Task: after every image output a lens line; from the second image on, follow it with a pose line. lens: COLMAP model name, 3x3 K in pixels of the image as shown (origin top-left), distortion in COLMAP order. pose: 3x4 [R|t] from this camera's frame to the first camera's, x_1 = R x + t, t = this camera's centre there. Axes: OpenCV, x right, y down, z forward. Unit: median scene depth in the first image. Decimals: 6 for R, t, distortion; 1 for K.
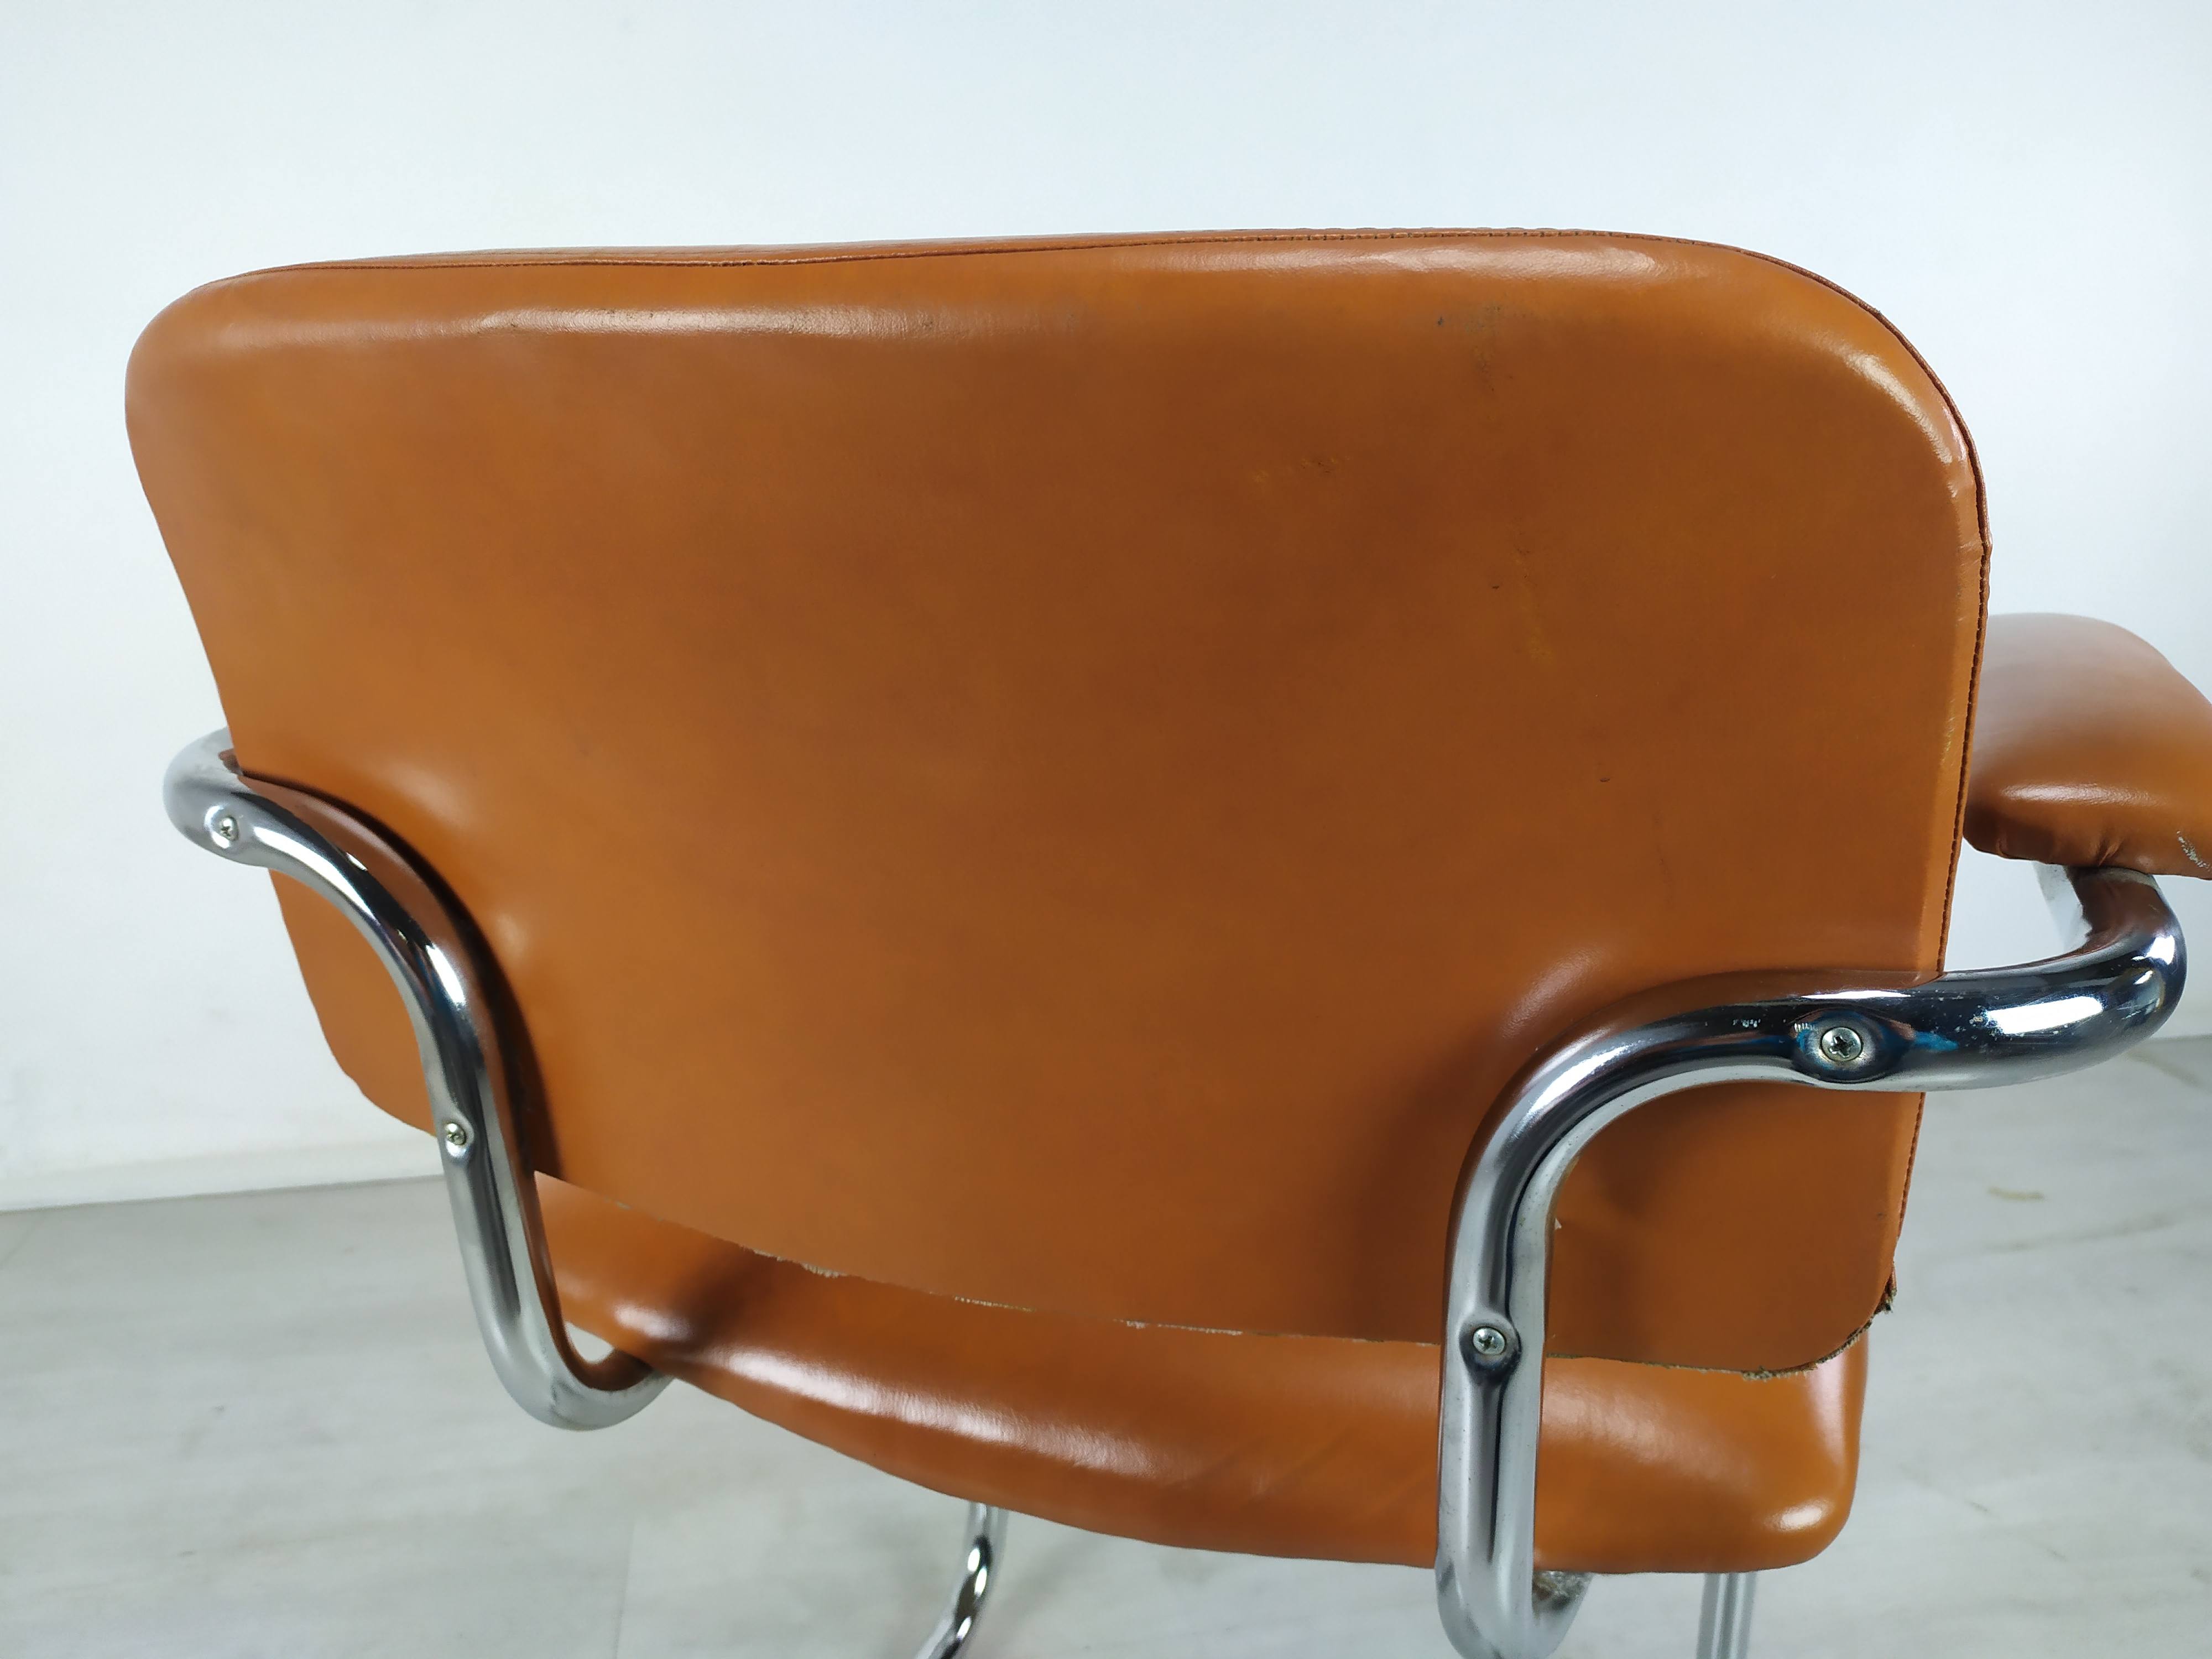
lens RADIAL K [[1708.1, 0, 1122.4], [0, 1708.1, 837.7], [0, 0, 1]] dist [-0.001897, -0.009579]
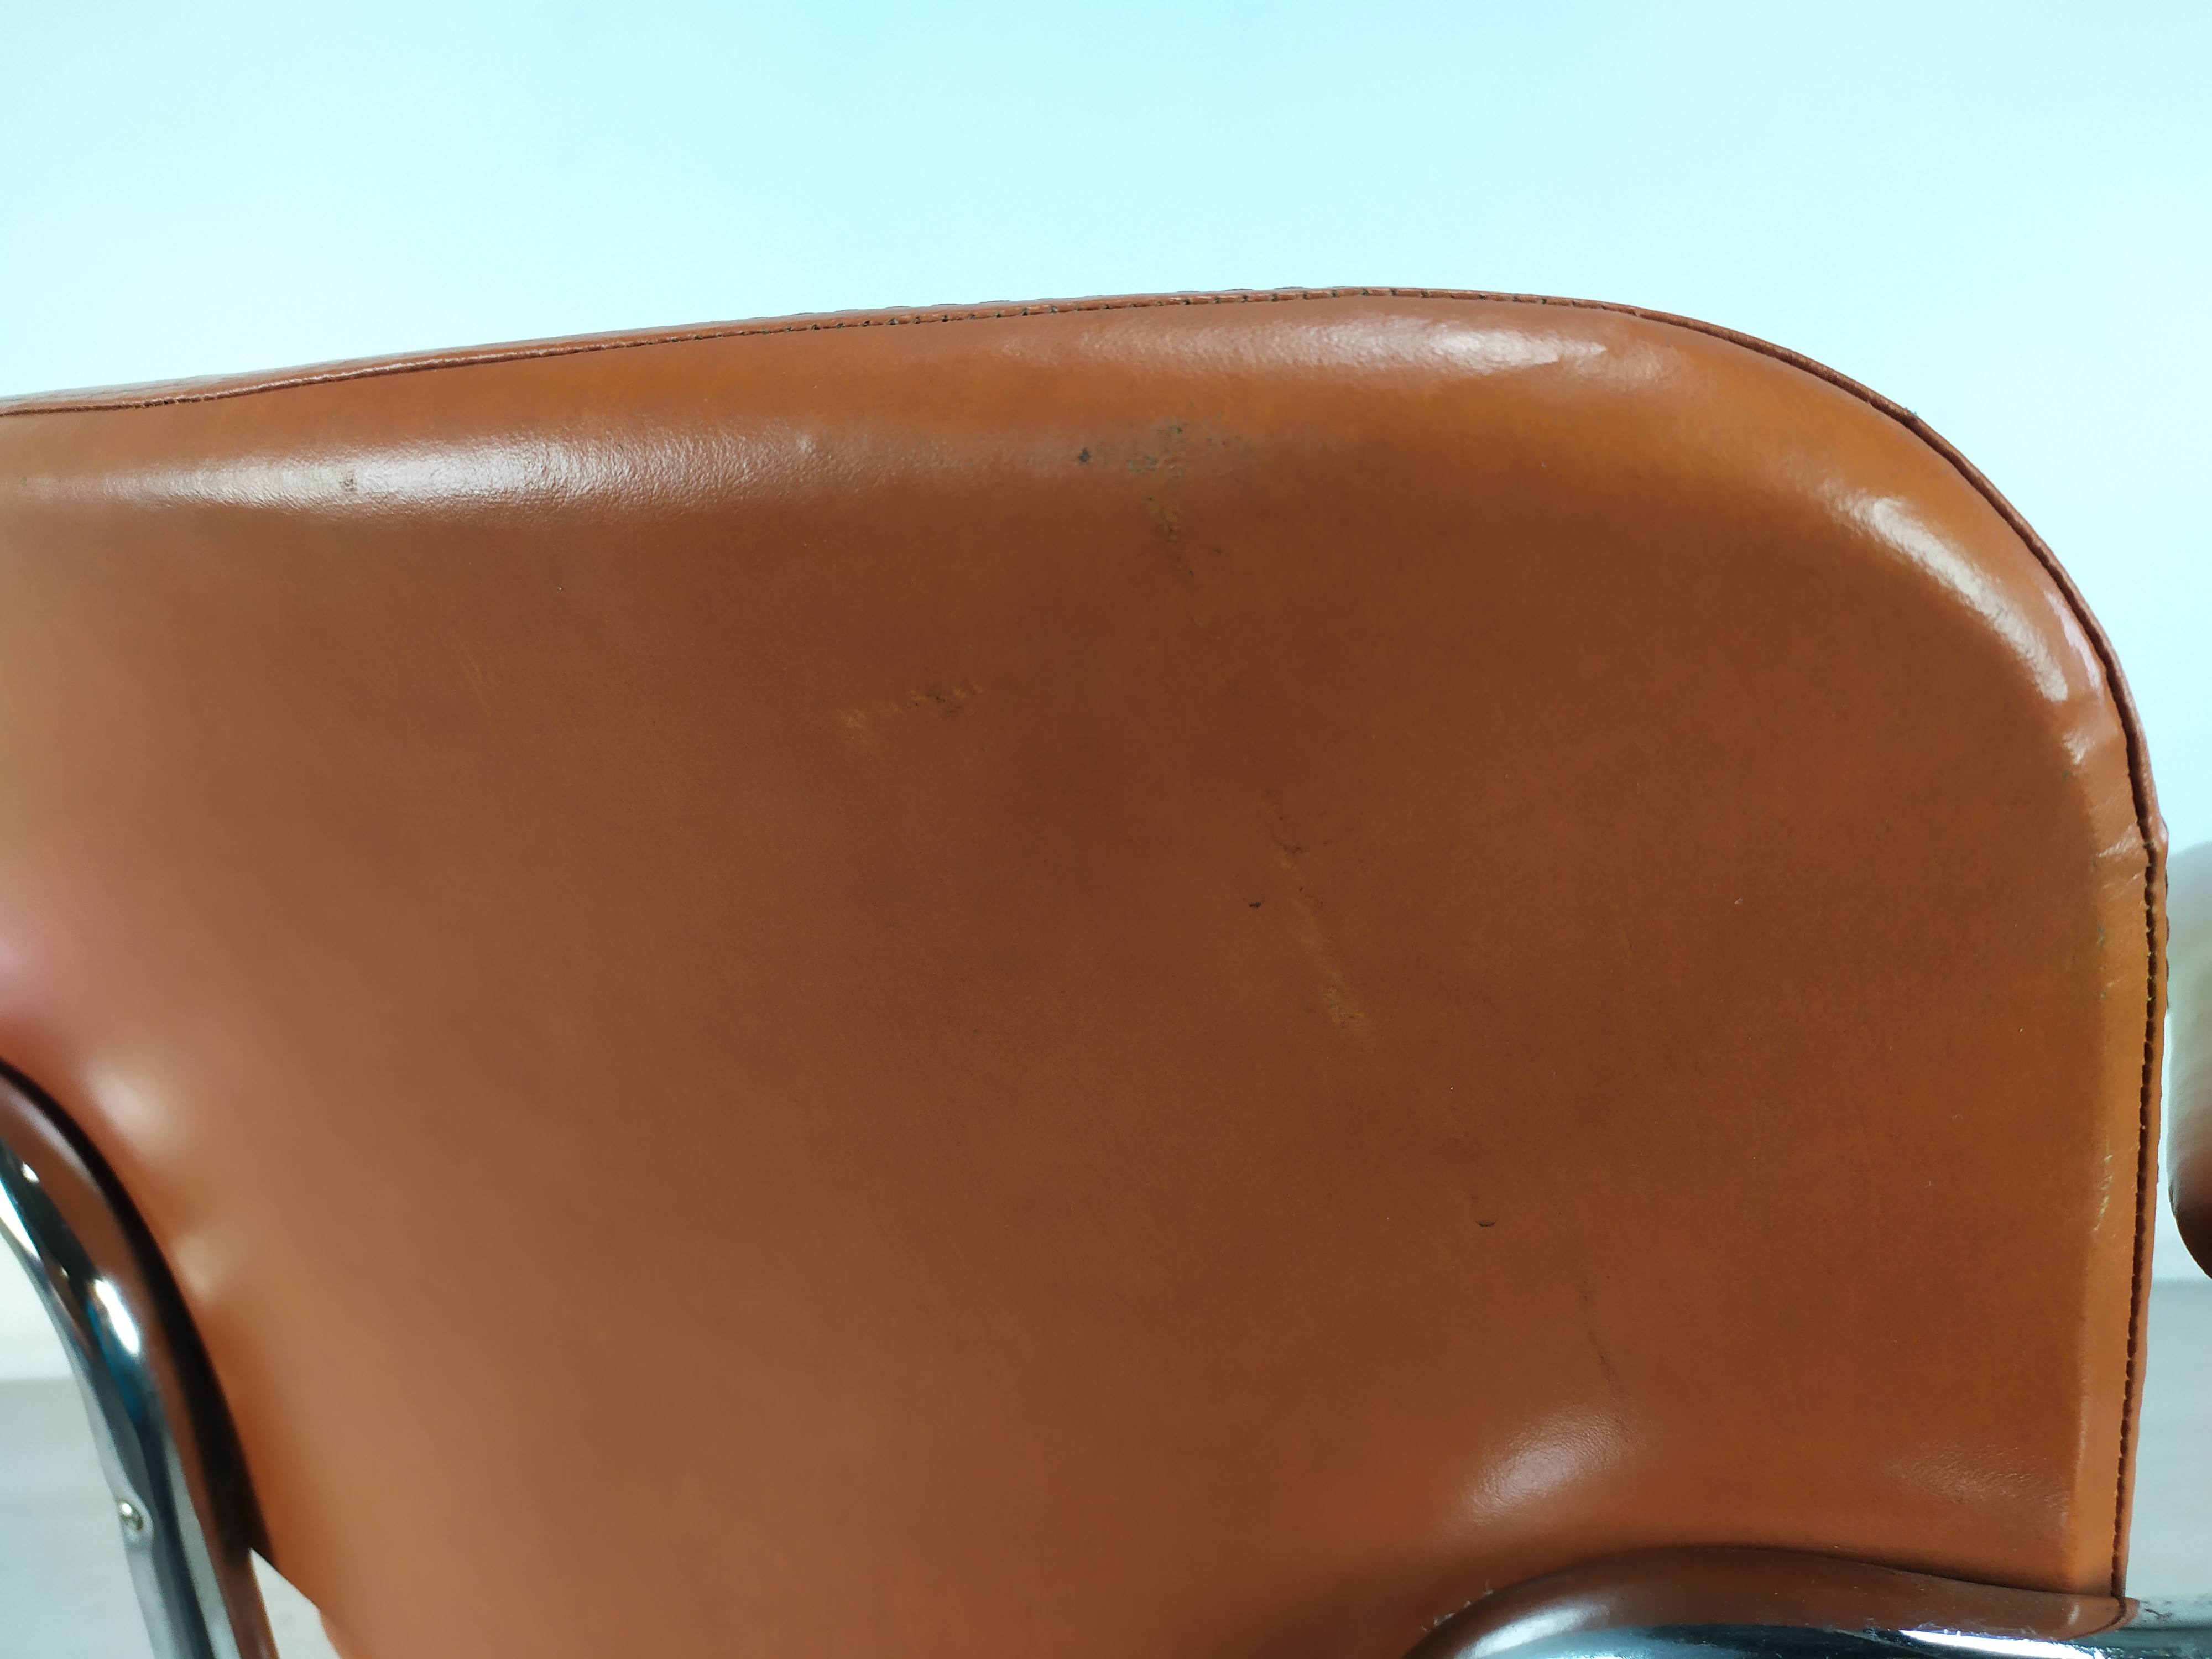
lens RADIAL K [[1708.1, 0, 1115.8], [0, 1708.1, 833.6], [0, 0, 1]] dist [-0.001897, -0.009579]
pose [[0.991219, 0.002920, -0.132195, 0.266791], [-0.014856, 0.995886, -0.089394, -0.127325], [0.131390, 0.090573, 0.987184, 0.454069]]
